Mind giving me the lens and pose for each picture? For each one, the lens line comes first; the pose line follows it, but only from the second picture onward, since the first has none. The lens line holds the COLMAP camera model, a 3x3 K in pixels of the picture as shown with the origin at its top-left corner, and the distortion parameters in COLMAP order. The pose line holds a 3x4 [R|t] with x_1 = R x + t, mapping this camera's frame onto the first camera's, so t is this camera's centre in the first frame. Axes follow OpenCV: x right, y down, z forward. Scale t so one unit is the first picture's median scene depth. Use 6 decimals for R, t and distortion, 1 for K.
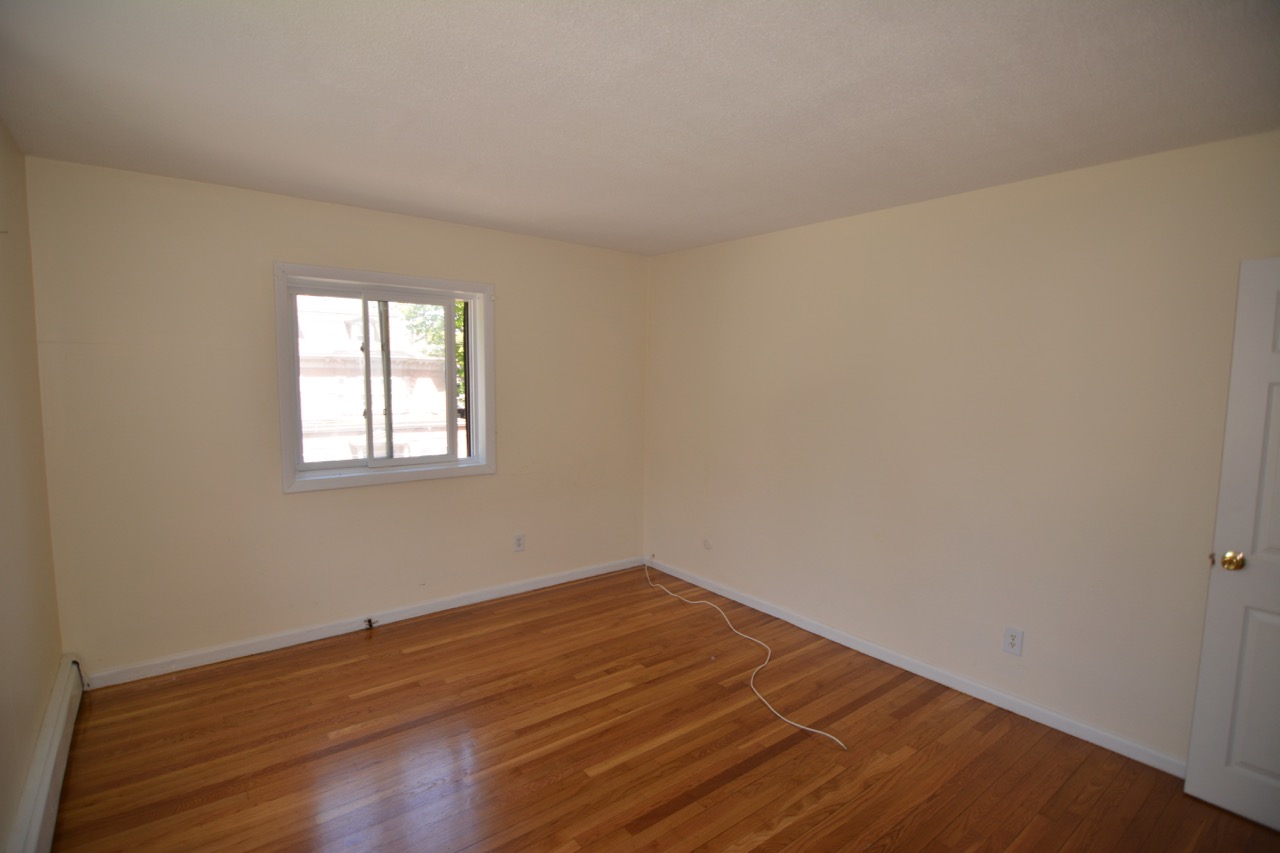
lens RADIAL K [[625.2, 0, 628.2], [0, 625.2, 430.3], [0, 0, 1]] dist [-0.002382, -0.009799]
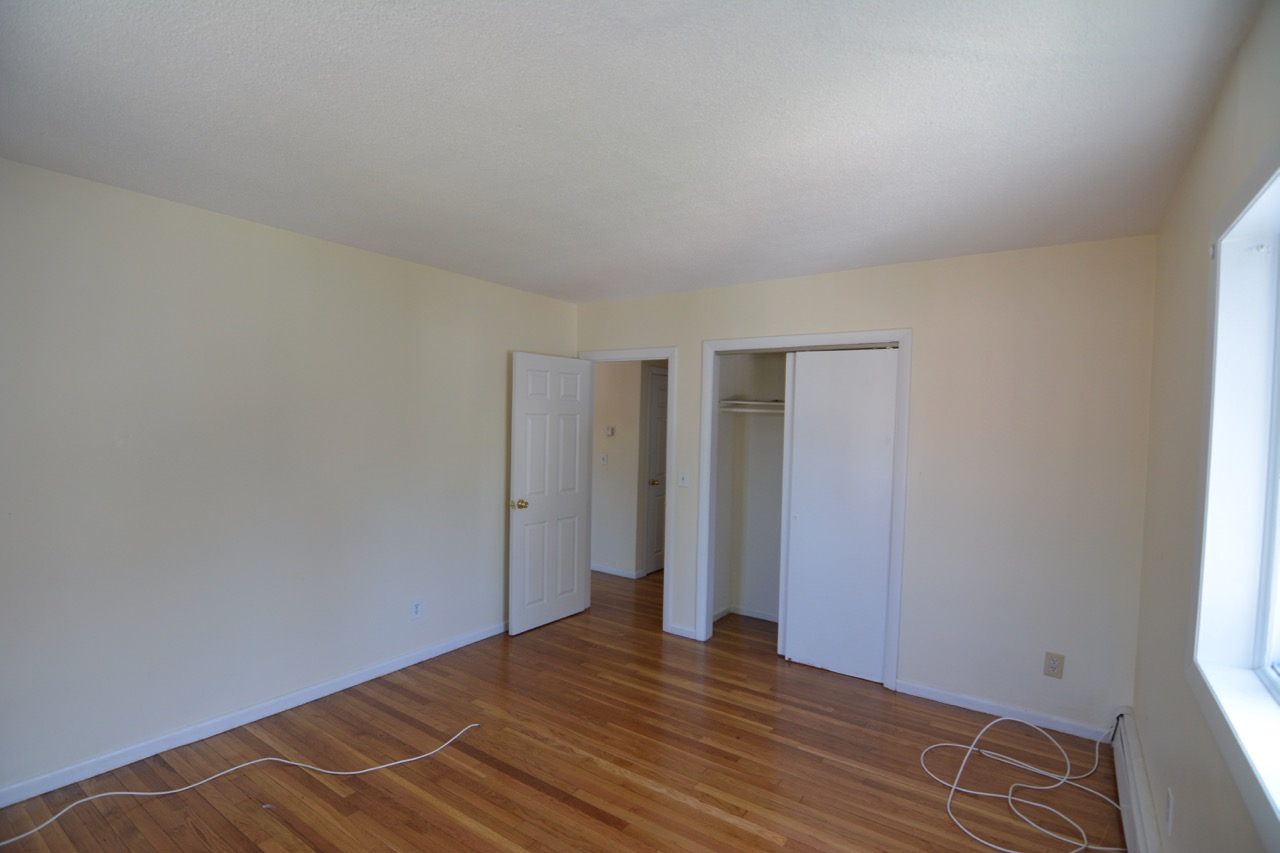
lens RADIAL K [[625.2, 0, 628.2], [0, 625.2, 430.3], [0, 0, 1]] dist [-0.002382, -0.009799]
pose [[-0.289941, -0.044689, 0.956001, -0.707854], [0.060580, 0.996049, 0.064934, -0.088343], [-0.955125, 0.076742, -0.286088, 0.868155]]
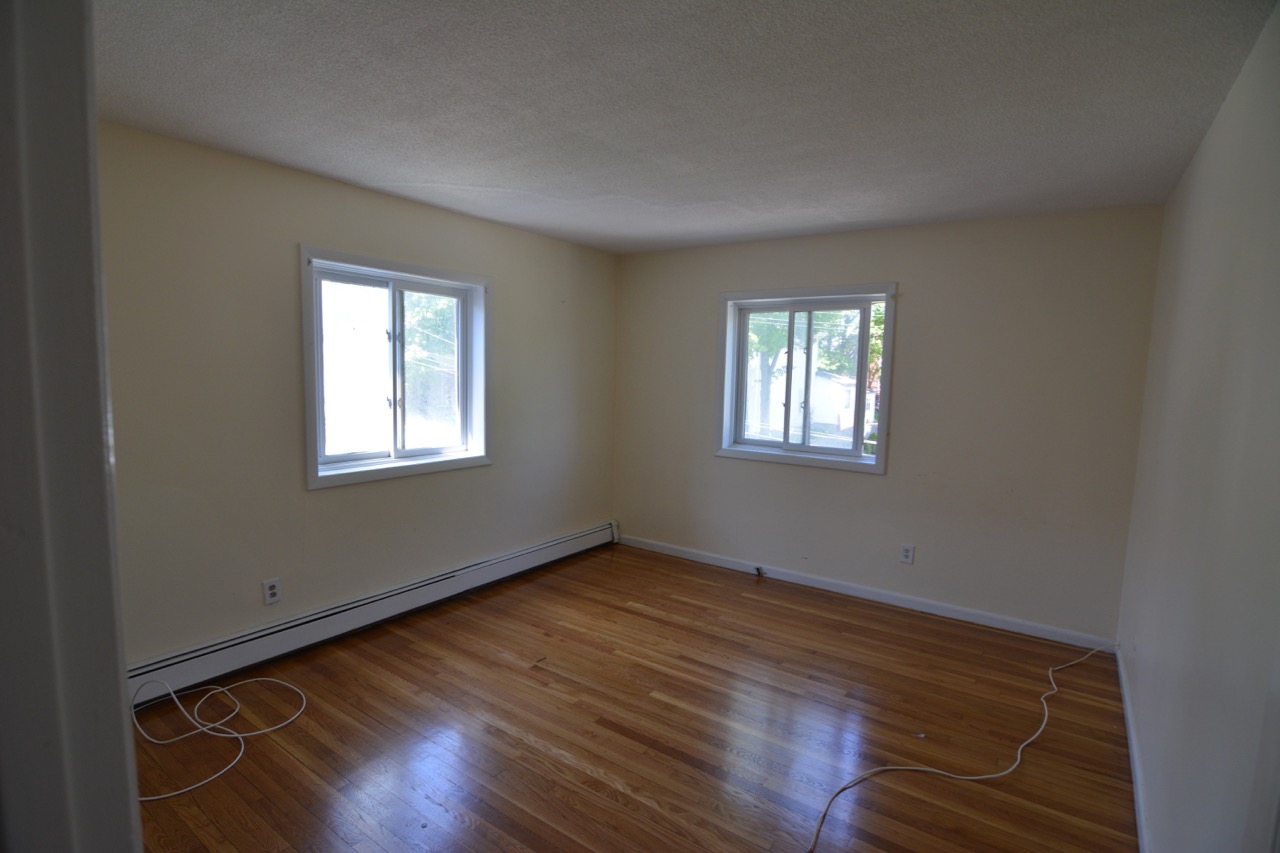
lens RADIAL K [[625.2, 0, 628.2], [0, 625.2, 430.3], [0, 0, 1]] dist [-0.002382, -0.009799]
pose [[0.287506, 0.090438, -0.953500, 0.823466], [-0.108130, 0.992232, 0.061507, -0.024368], [0.951656, 0.085418, 0.295052, 0.434892]]
